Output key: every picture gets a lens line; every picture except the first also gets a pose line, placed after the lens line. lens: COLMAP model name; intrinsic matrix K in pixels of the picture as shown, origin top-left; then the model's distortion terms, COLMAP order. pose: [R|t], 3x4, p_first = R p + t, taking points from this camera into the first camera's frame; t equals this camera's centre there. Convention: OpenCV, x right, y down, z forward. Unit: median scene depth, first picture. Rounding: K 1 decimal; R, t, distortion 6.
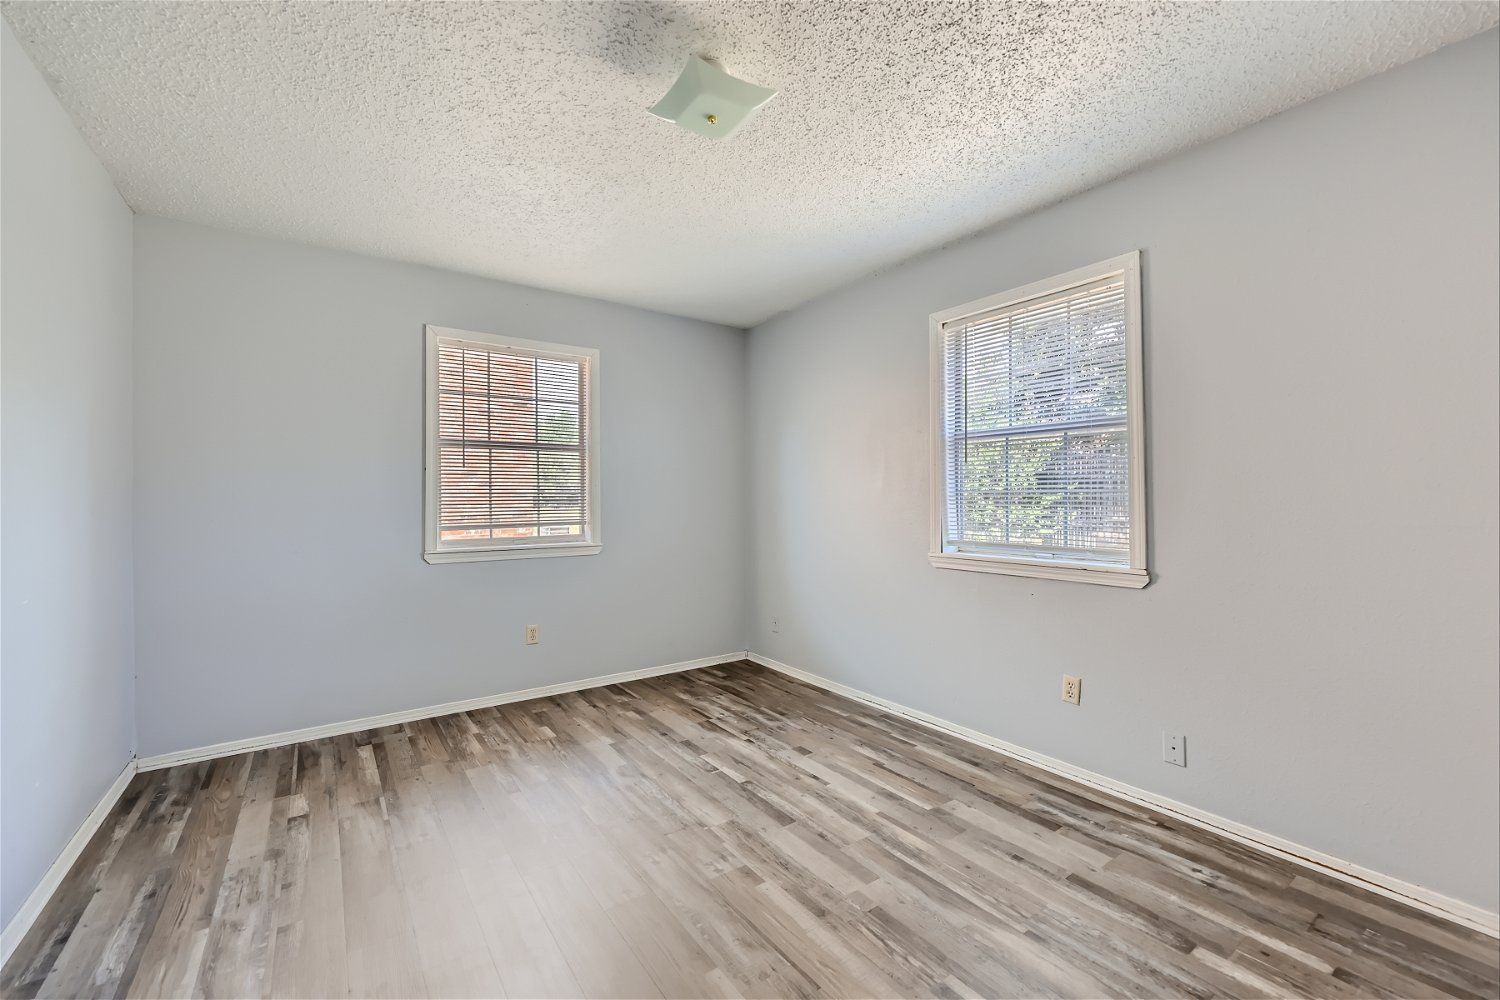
lens RADIAL K [[611.7, 0, 758.4], [0, 611.7, 506.2], [0, 0, 1]] dist [-0.001424, -0.000319]
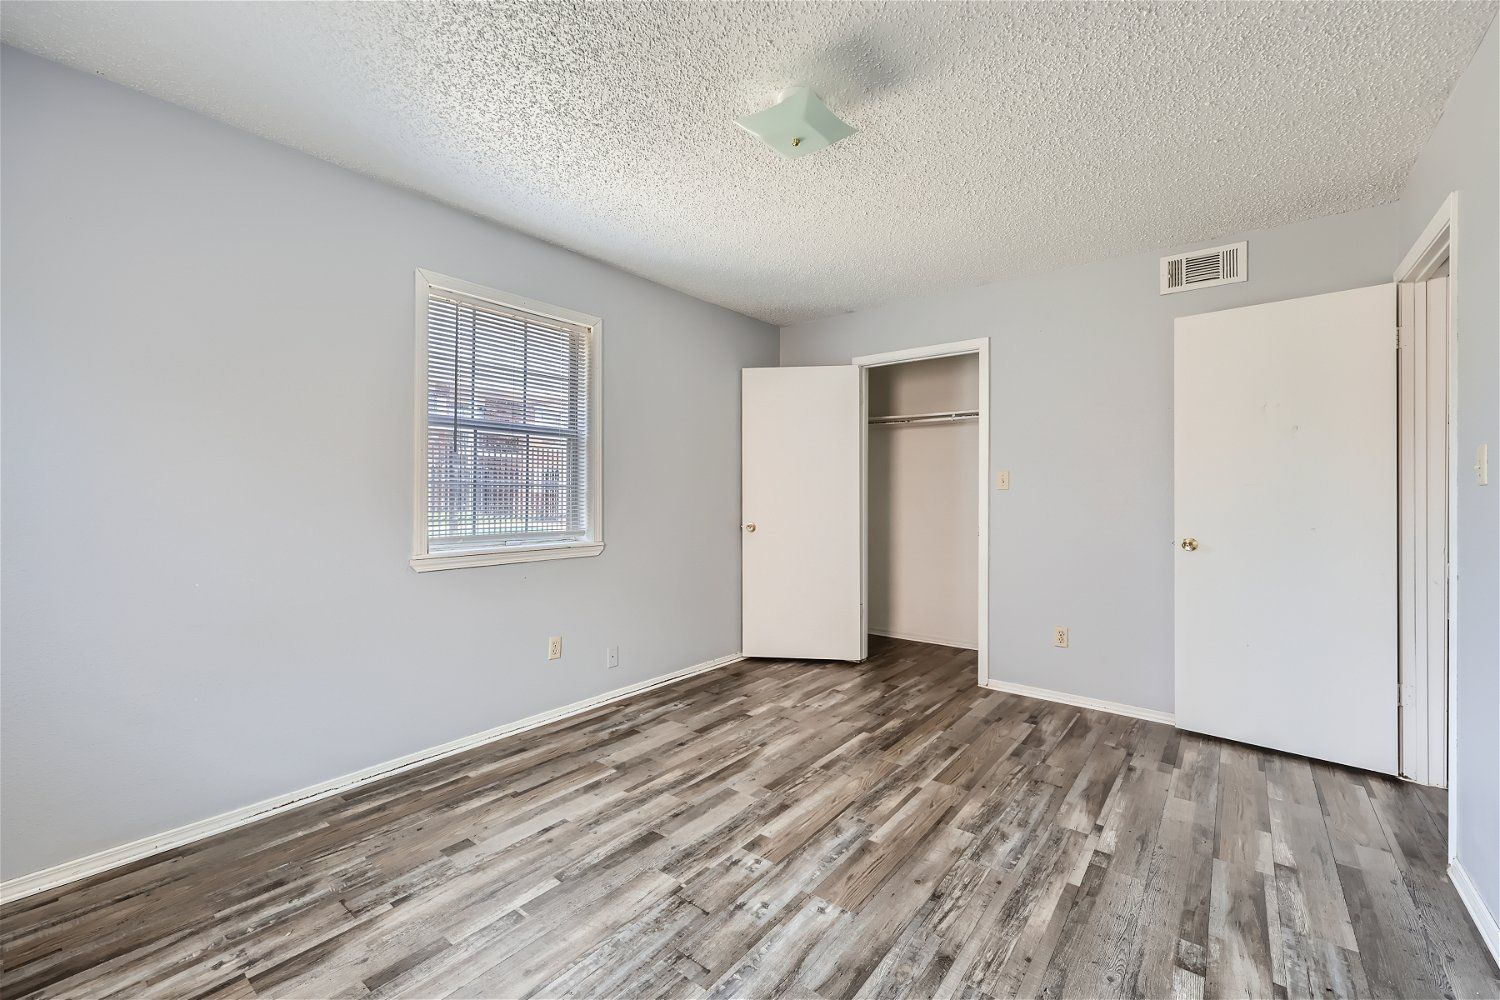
lens RADIAL K [[611.7, 0, 740.1], [0, 611.7, 499.0], [0, 0, 1]] dist [-0.001424, -0.000319]
pose [[-0.260982, -0.007539, 0.965314, -0.832370], [0.007792, 0.999920, 0.009915, -0.007408], [-0.965312, 0.010109, -0.260903, 1.045102]]
